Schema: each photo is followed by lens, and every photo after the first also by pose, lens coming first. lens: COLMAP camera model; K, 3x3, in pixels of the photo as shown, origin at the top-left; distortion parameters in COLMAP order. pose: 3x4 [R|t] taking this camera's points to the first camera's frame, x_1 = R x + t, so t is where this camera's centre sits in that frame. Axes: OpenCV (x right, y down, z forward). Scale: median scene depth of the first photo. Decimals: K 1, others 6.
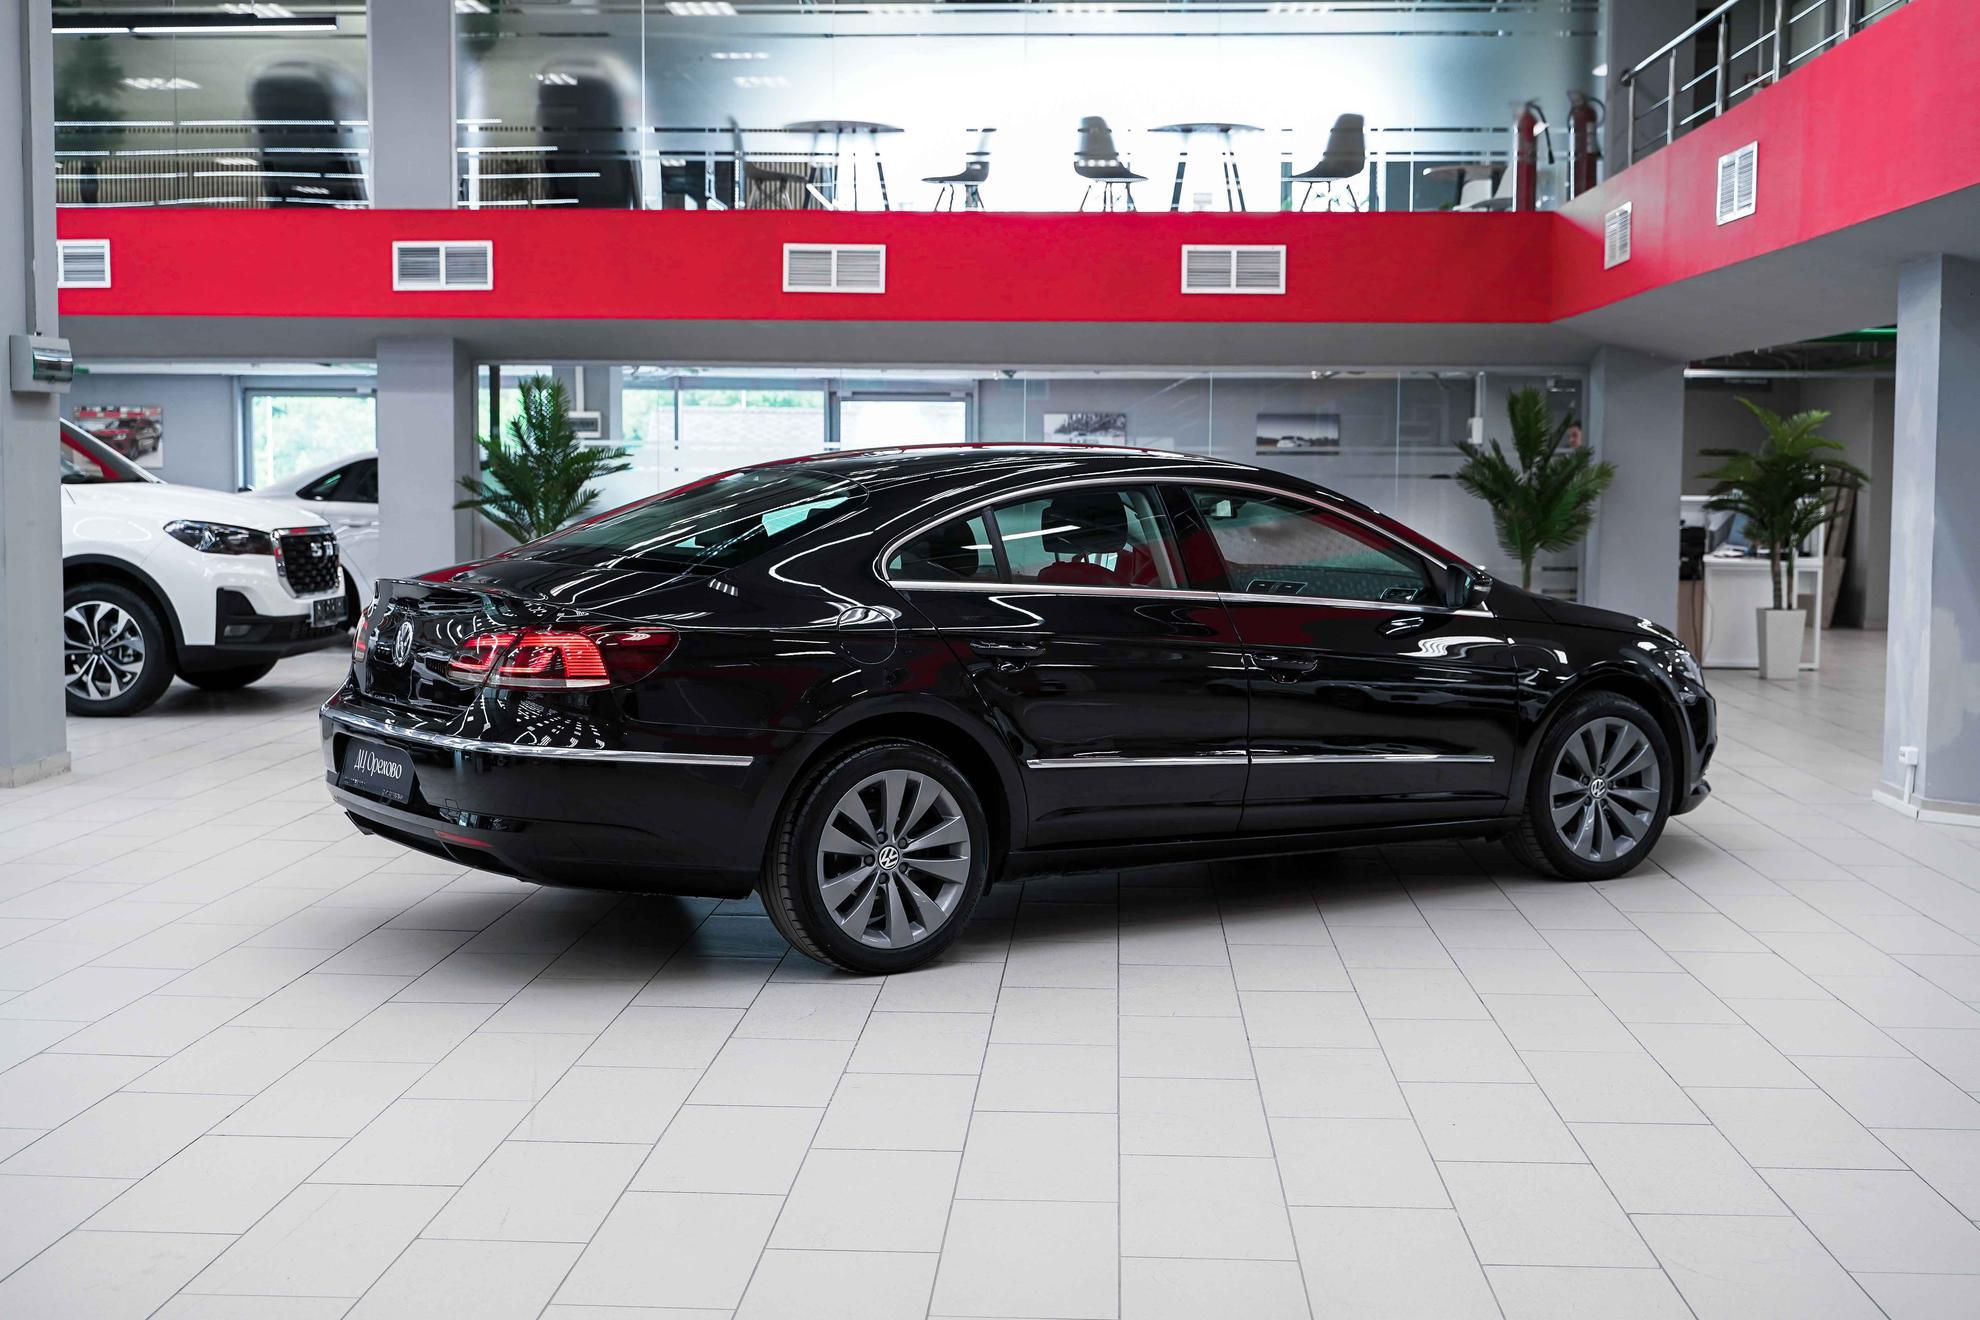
lens RADIAL K [[2226.5, 0, 1009.8], [0, 2226.5, 656.2], [0, 0, 1]] dist [0.008280, 0.000000]
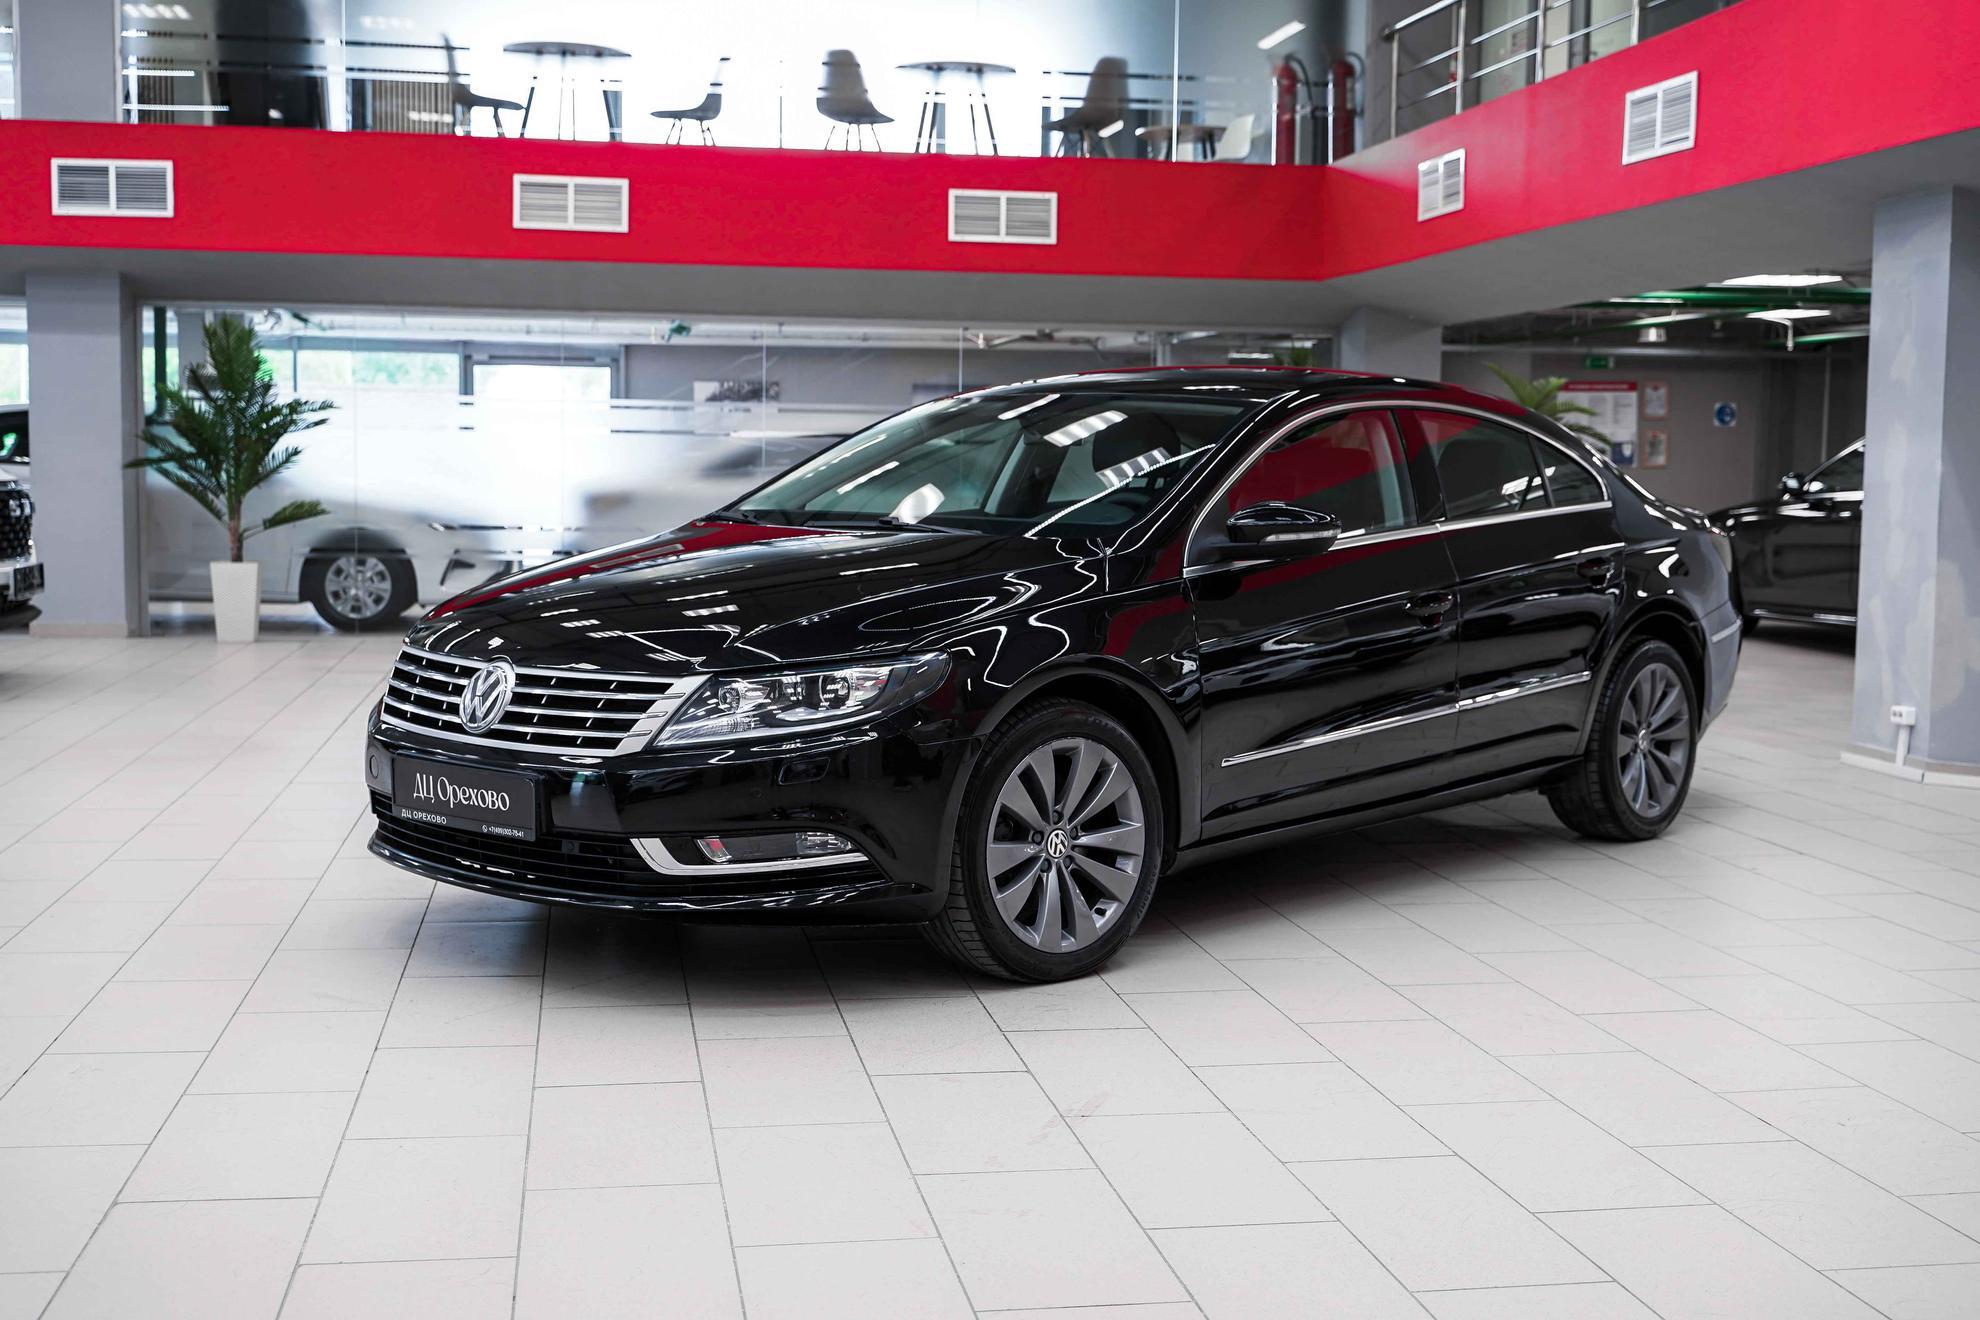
lens RADIAL K [[2226.5, 0, 994.7], [0, 2226.5, 675.1], [0, 0, 1]] dist [0.008280, 0.000000]
pose [[0.981033, -0.012797, 0.193417, -0.086486], [0.009750, 0.999813, 0.016696, 0.003967], [-0.193595, -0.014494, 0.980975, 0.075345]]
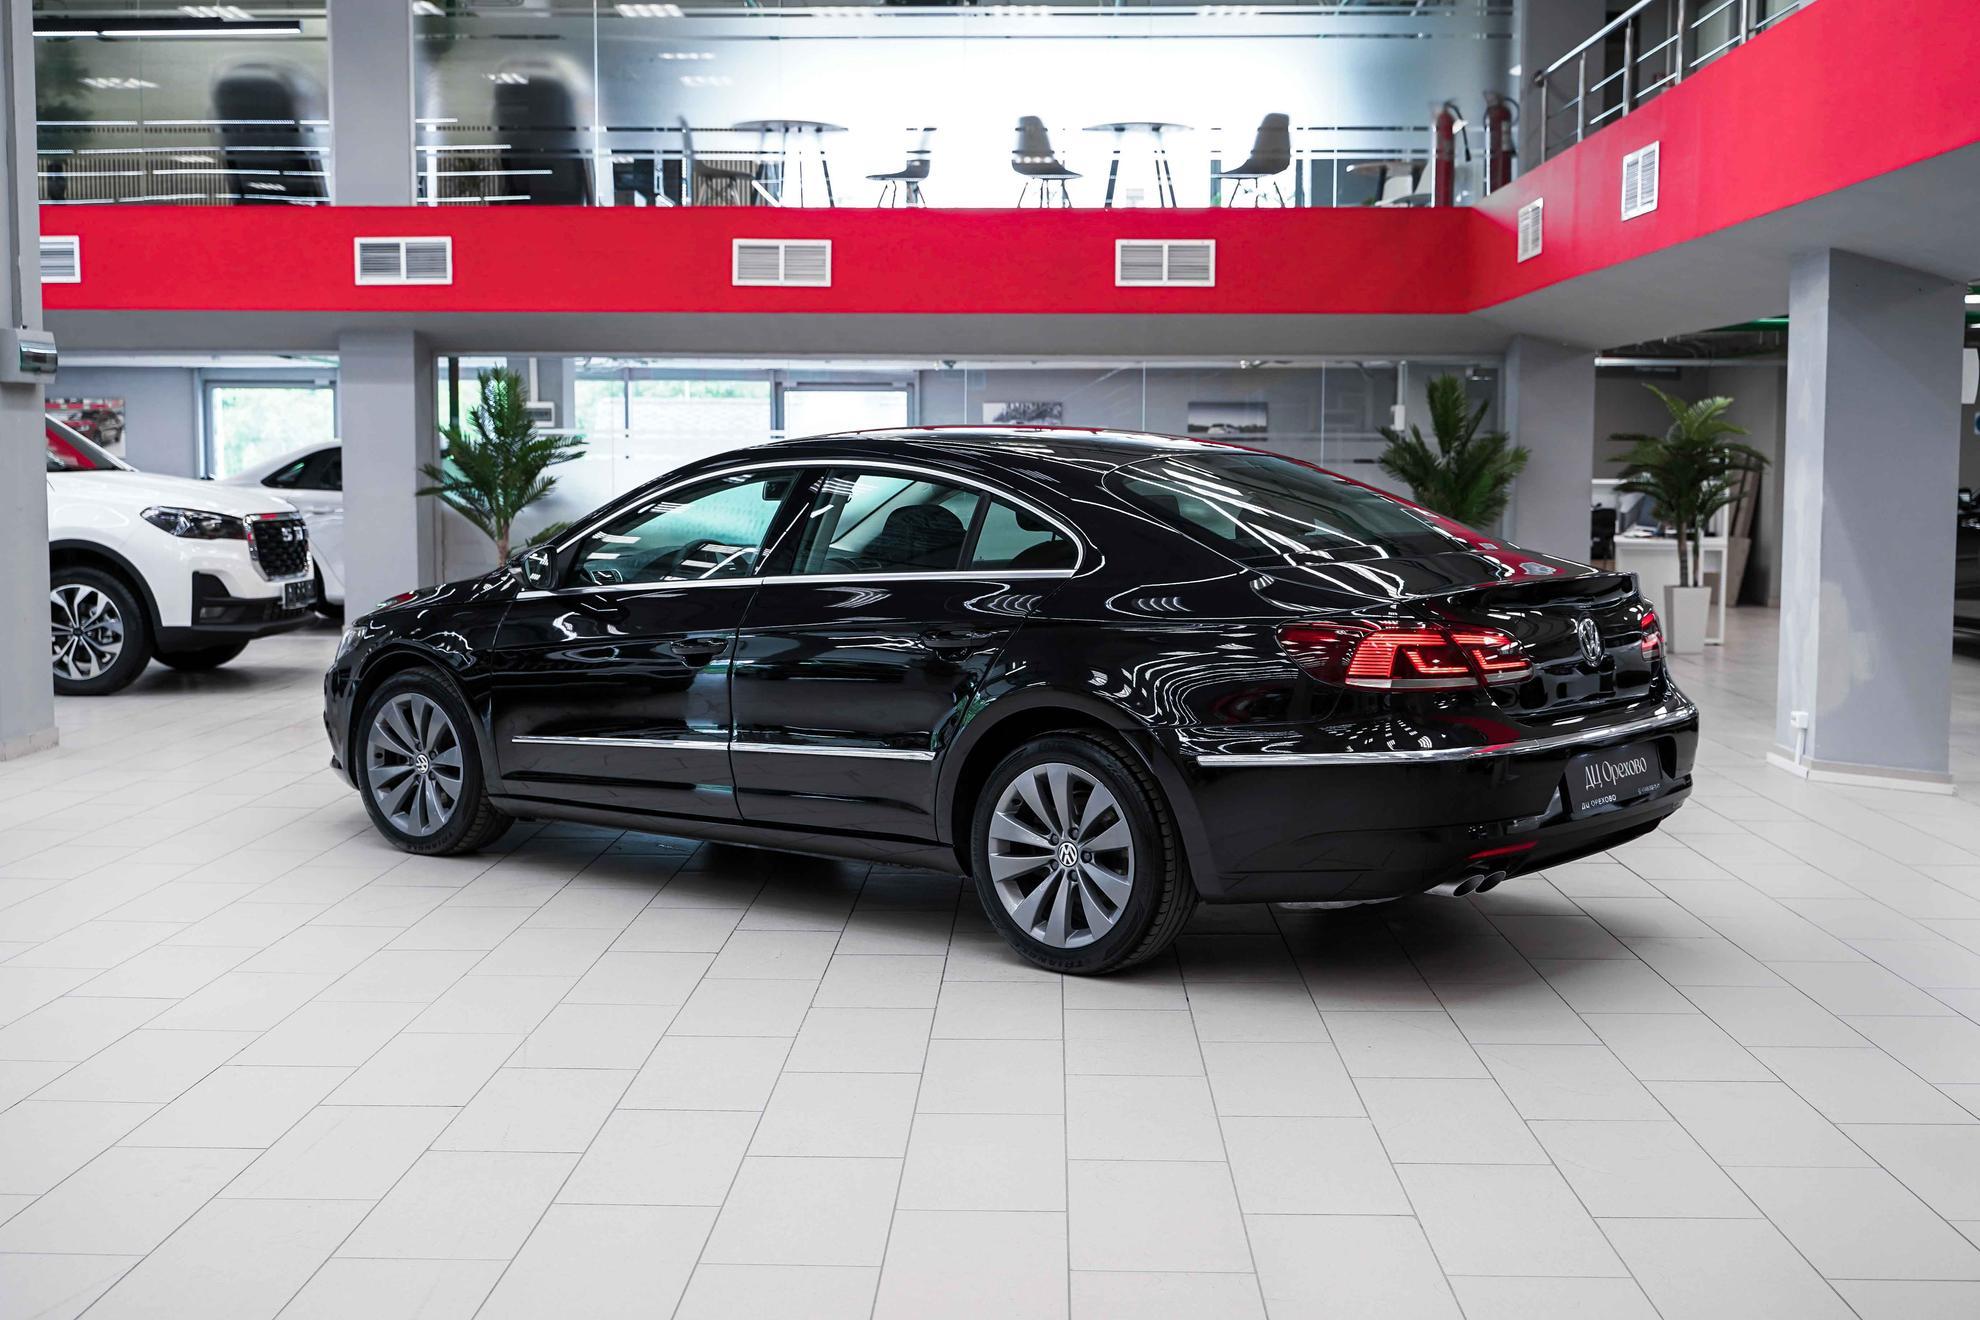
lens RADIAL K [[2165.9, 0, 990.0], [0, 2165.9, 664.6], [0, 0, 1]] dist [0.008168, 0.000000]
pose [[0.999813, -0.005330, 0.018603, -0.001402], [0.005116, 0.999920, 0.011527, 0.002326], [-0.018663, -0.011430, 0.999761, -0.015145]]
